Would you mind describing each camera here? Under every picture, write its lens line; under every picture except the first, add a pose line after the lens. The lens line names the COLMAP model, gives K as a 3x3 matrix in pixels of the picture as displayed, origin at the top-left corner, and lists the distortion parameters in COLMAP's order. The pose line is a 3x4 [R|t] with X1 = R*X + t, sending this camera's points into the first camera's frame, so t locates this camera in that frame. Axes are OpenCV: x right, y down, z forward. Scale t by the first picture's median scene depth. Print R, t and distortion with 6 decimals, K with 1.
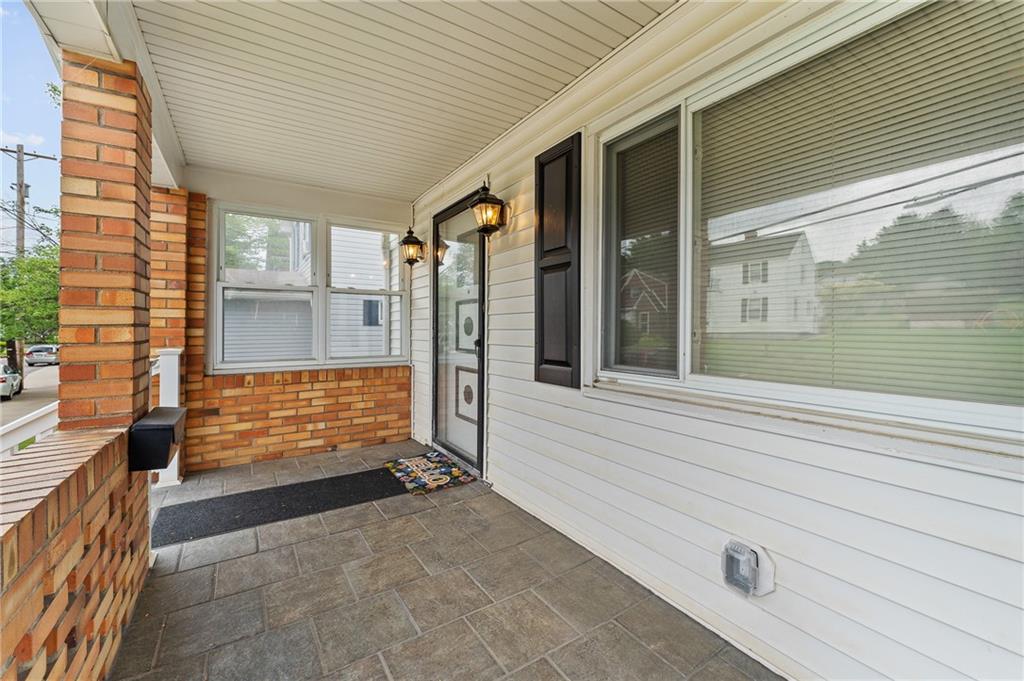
lens RADIAL K [[412.1, 0, 508.2], [0, 412.1, 330.3], [0, 0, 1]] dist [0.000770, 0.000640]
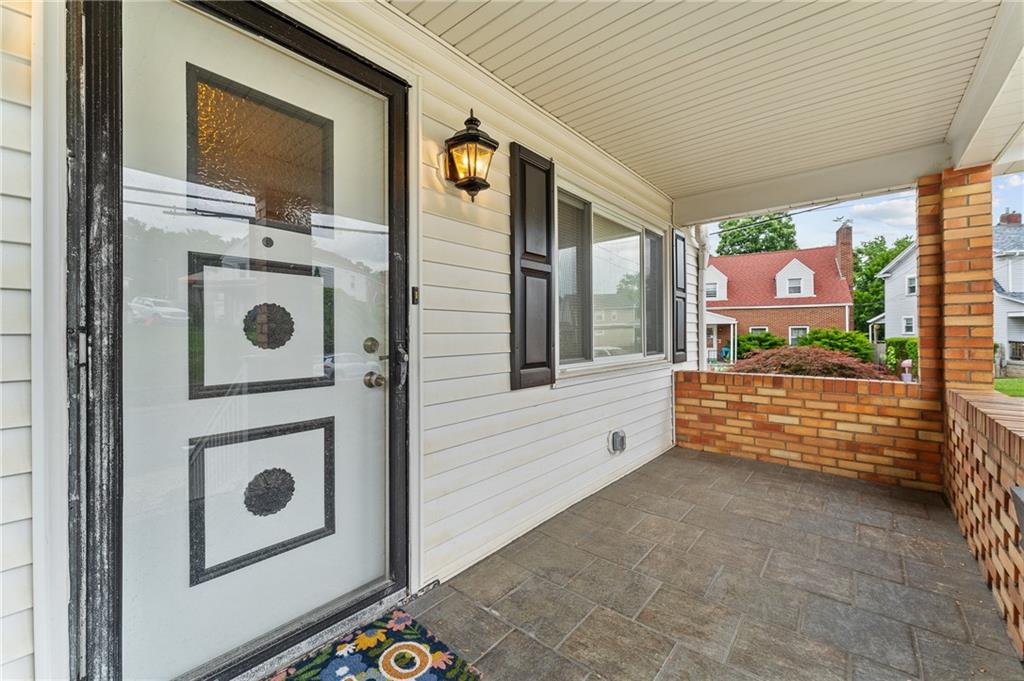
lens RADIAL K [[412.1, 0, 510.4], [0, 412.1, 337.5], [0, 0, 1]] dist [0.000770, 0.000640]
pose [[-0.279404, -0.007855, 0.960142, -0.845568], [0.007469, 0.999918, 0.010354, -0.001579], [-0.960145, 0.010064, -0.279322, 1.334200]]
